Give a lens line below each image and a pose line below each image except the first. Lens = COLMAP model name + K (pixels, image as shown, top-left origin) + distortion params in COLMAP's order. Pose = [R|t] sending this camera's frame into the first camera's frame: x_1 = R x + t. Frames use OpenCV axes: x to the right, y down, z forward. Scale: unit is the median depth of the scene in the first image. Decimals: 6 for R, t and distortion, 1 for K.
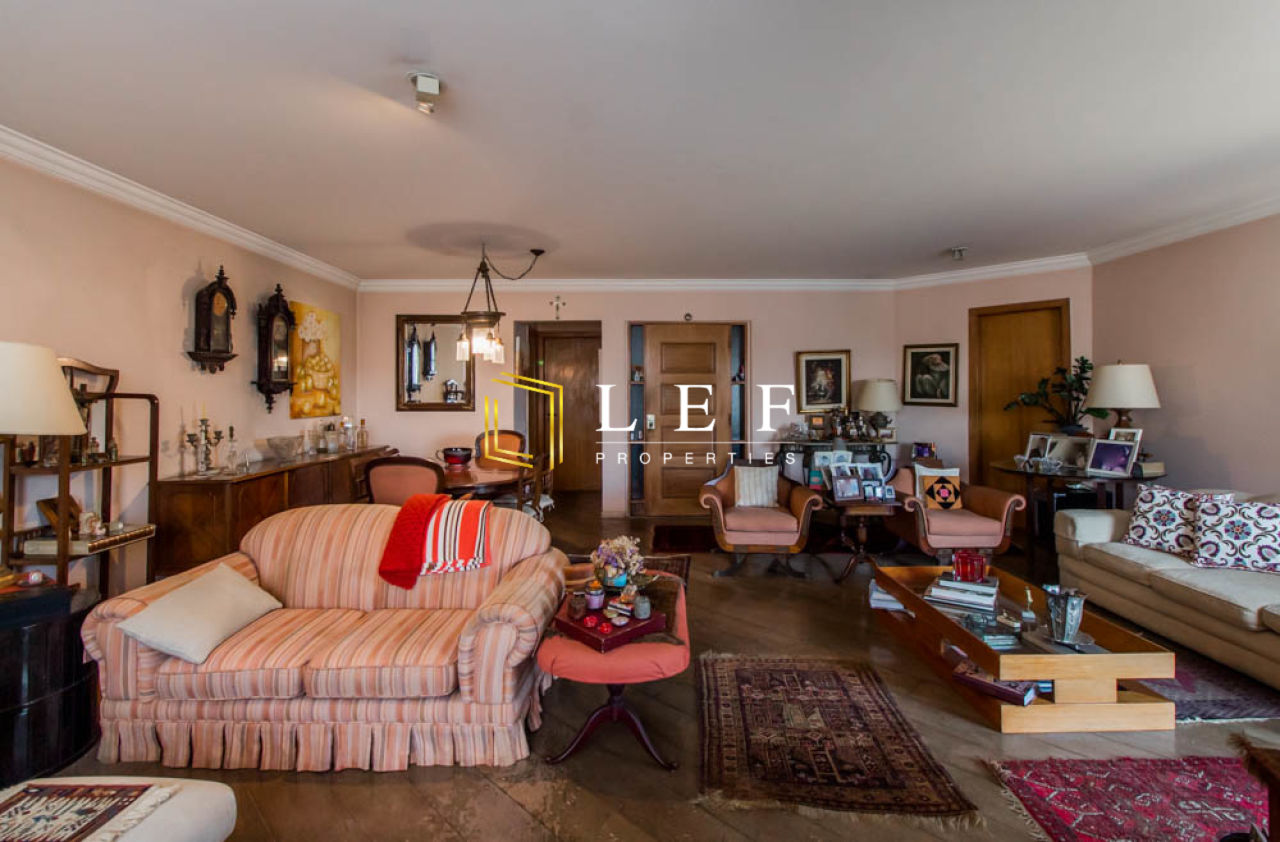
lens RADIAL K [[592.4, 0, 641.2], [0, 592.4, 379.9], [0, 0, 1]] dist [0.003233, 0.000965]
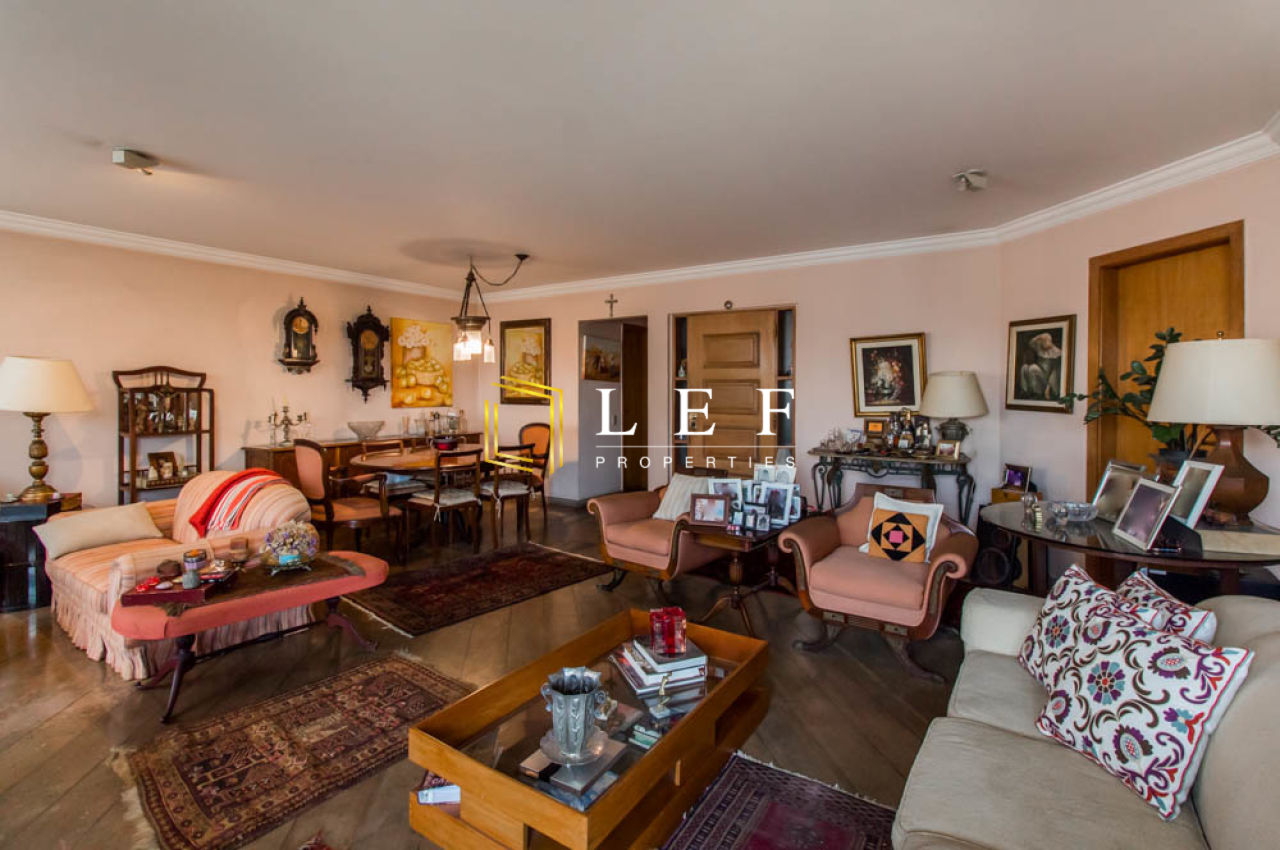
lens RADIAL K [[583.9, 0, 639.8], [0, 583.9, 388.2], [0, 0, 1]] dist [0.001052, 0.000084]
pose [[0.826138, 0.003647, -0.563455, 0.542029], [0.008070, 0.999800, 0.018304, 0.002485], [0.563409, -0.019669, 0.825944, 0.230034]]
